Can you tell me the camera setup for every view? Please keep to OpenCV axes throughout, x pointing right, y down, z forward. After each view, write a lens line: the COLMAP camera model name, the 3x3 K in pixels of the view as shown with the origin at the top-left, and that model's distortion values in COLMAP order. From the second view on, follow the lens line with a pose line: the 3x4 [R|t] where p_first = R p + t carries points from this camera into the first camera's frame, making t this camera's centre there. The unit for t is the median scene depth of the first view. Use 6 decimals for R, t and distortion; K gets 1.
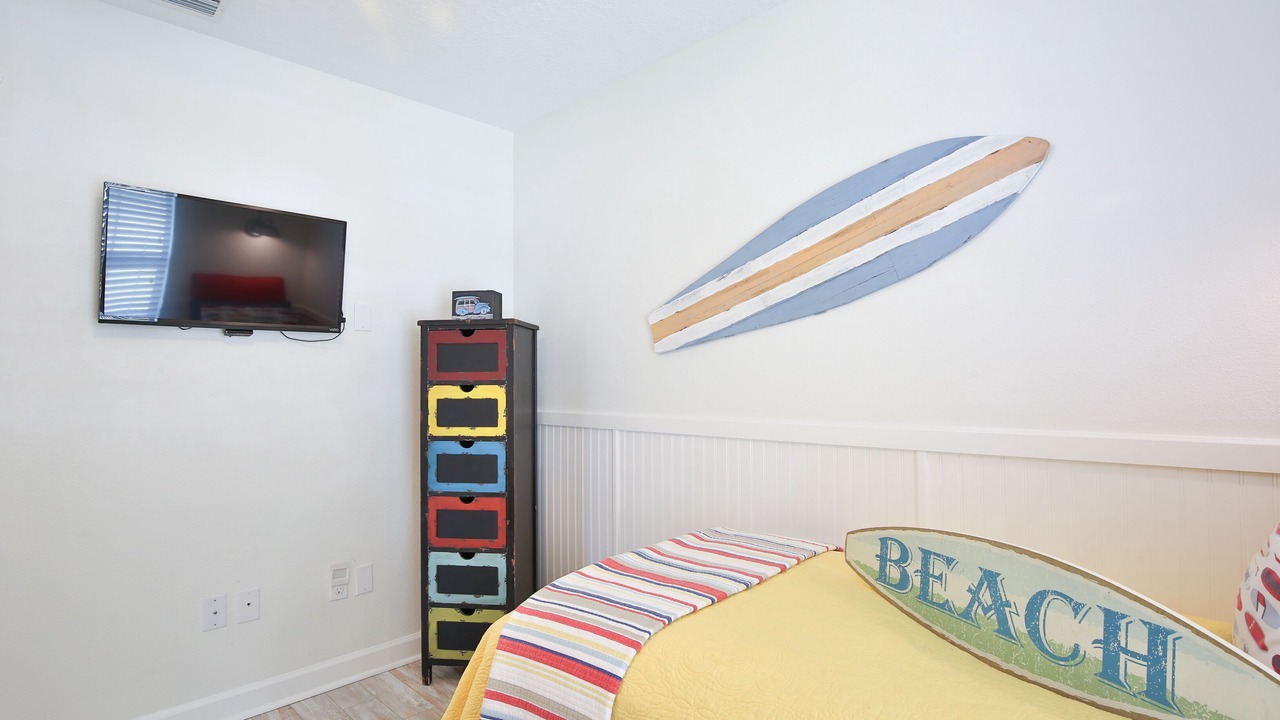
lens RADIAL K [[617.4, 0, 650.6], [0, 617.4, 353.1], [0, 0, 1]] dist [-0.029121, 0.000022]
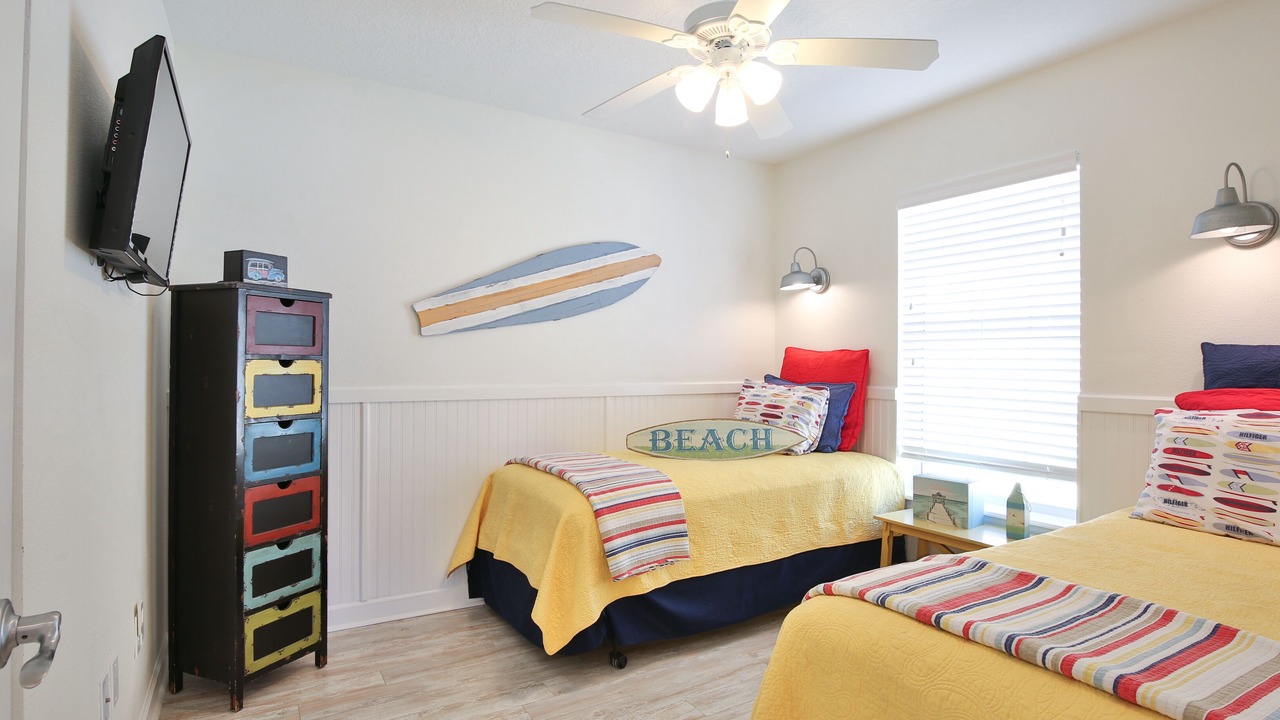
lens RADIAL K [[617.4, 0, 650.6], [0, 617.4, 353.1], [0, 0, 1]] dist [-0.029121, 0.000022]
pose [[0.278196, 0.024730, 0.960206, -1.261466], [-0.048242, 0.998767, -0.011747, 0.032943], [-0.959312, -0.043054, 0.279046, 0.283842]]
